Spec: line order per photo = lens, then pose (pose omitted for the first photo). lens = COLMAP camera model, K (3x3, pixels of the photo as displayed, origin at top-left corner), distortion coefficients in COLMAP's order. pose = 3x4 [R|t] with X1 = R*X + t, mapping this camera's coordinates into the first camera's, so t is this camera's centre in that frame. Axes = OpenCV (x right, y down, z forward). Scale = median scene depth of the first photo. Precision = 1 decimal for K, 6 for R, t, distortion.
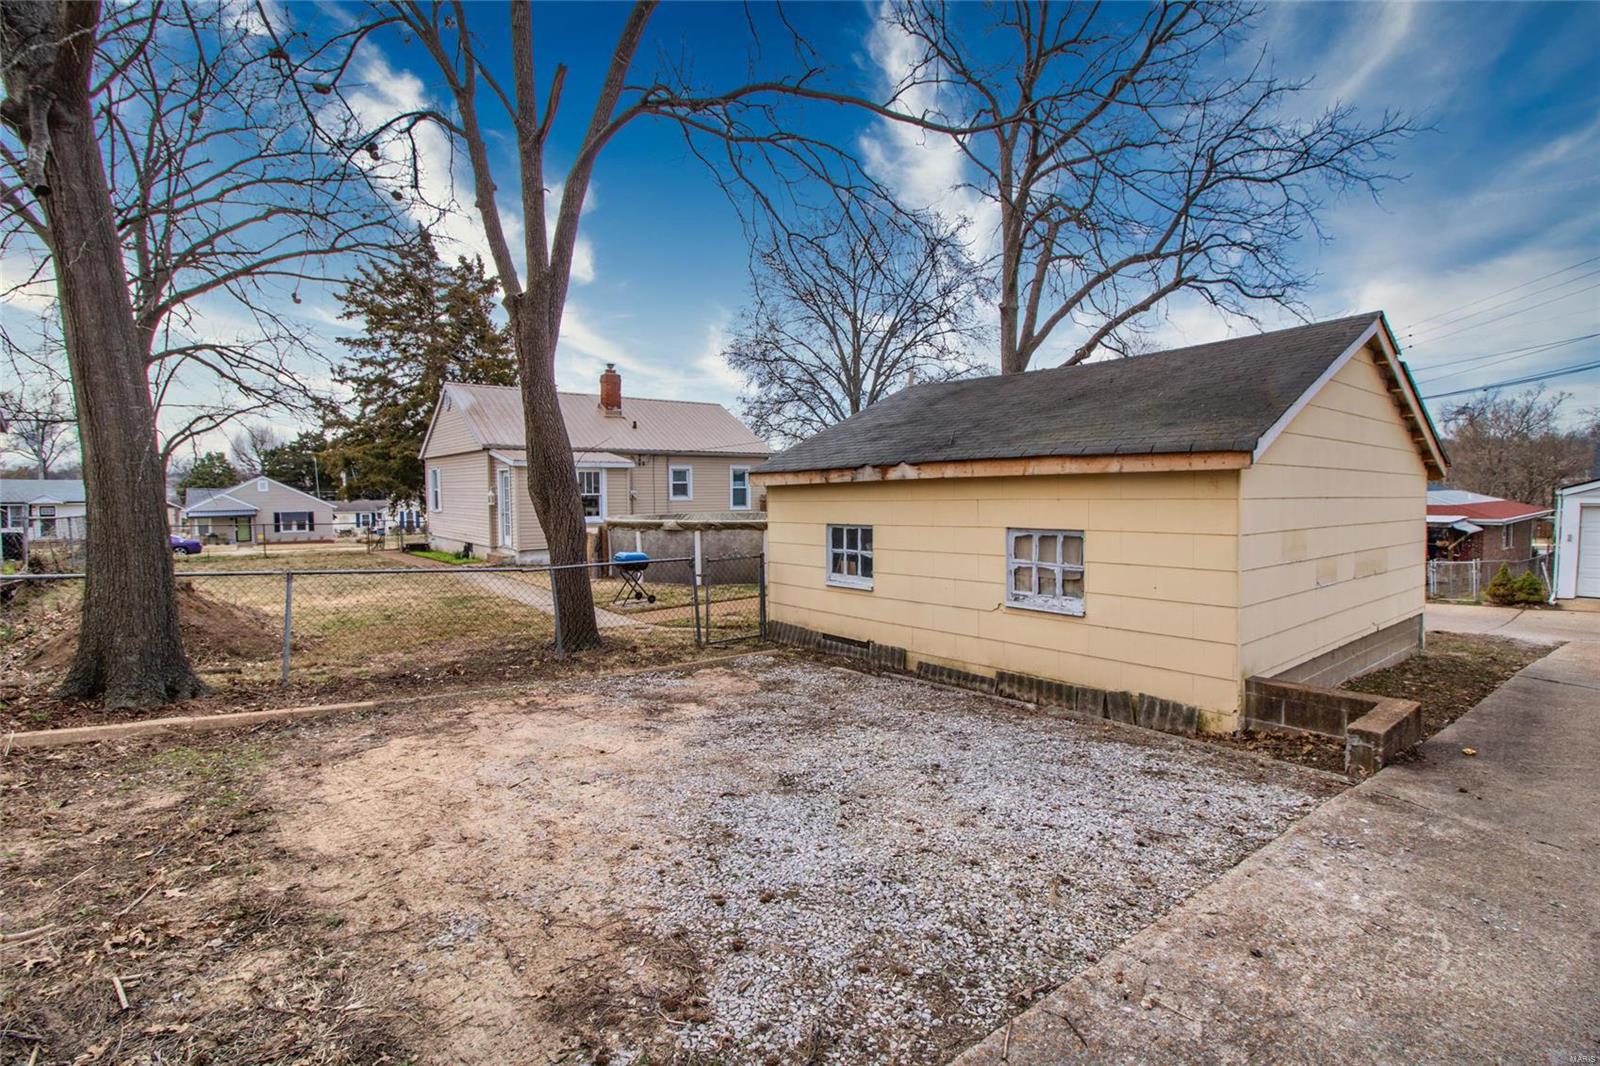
lens RADIAL K [[763.9, 0, 805.3], [0, 763.9, 500.5], [0, 0, 1]] dist [-0.004583, -0.000746]
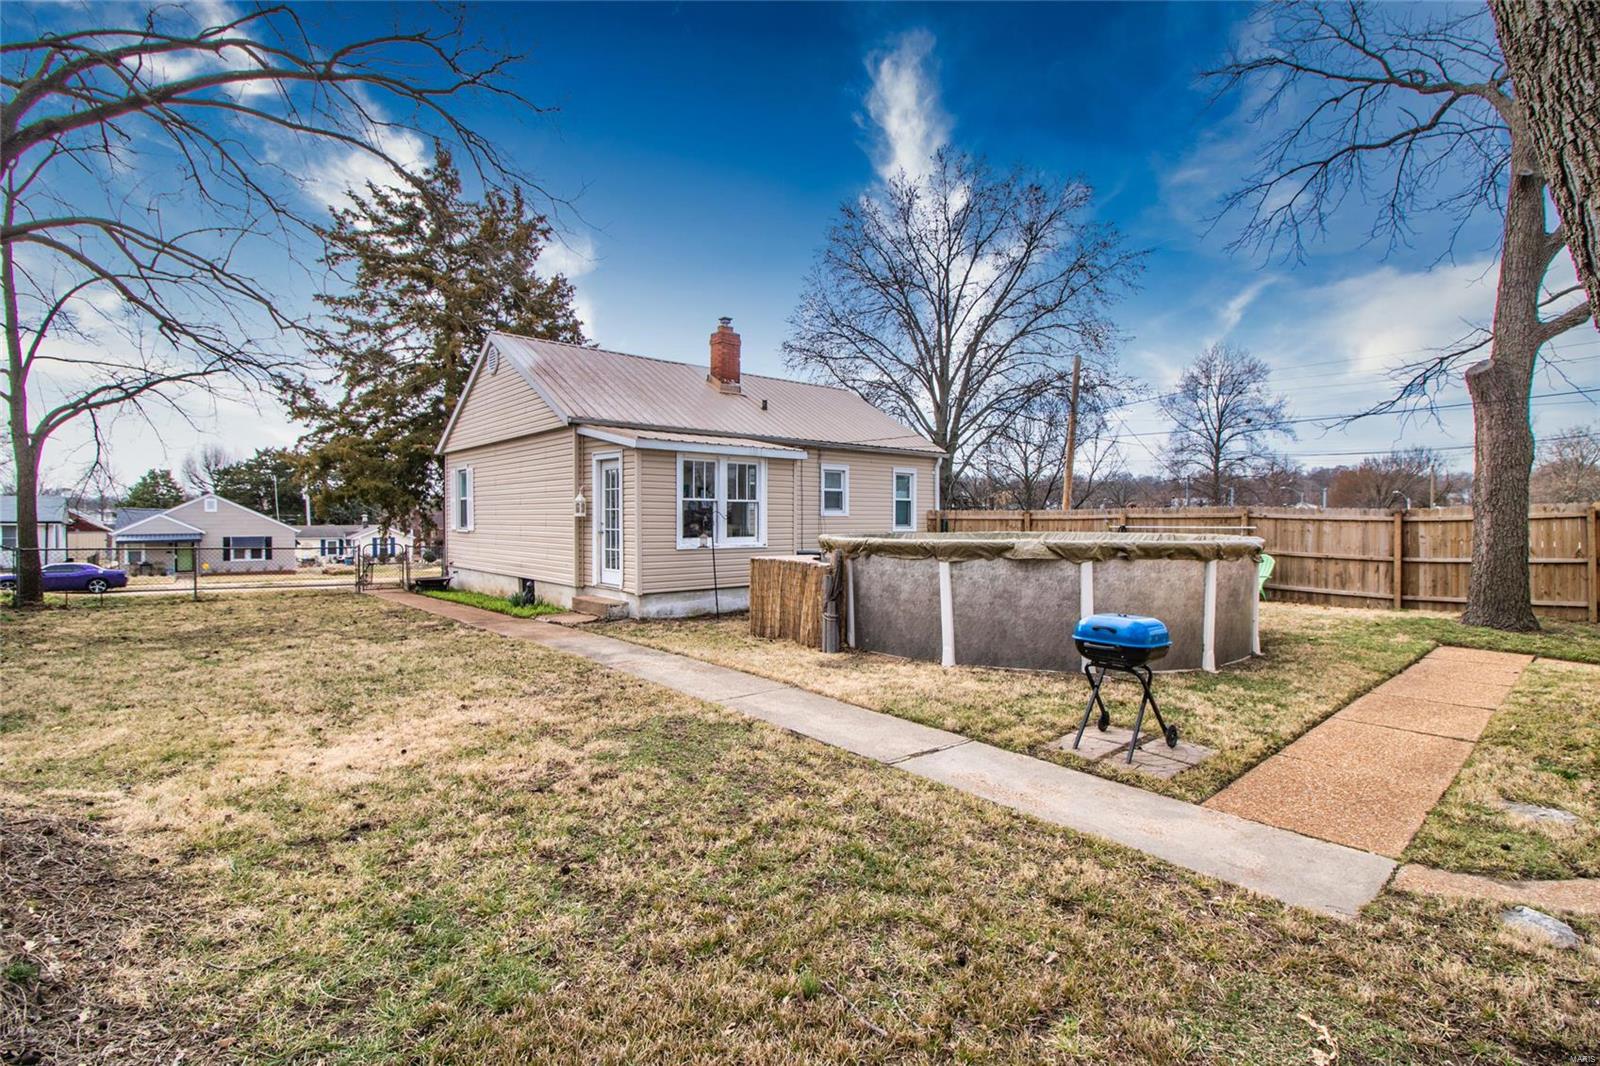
lens RADIAL K [[763.9, 0, 805.3], [0, 763.9, 500.5], [0, 0, 1]] dist [-0.004583, -0.000746]
pose [[0.999227, 0.007580, 0.038585, -0.171014], [-0.006007, 0.999153, -0.040713, 0.010872], [-0.038861, 0.040449, 0.998426, 0.259241]]
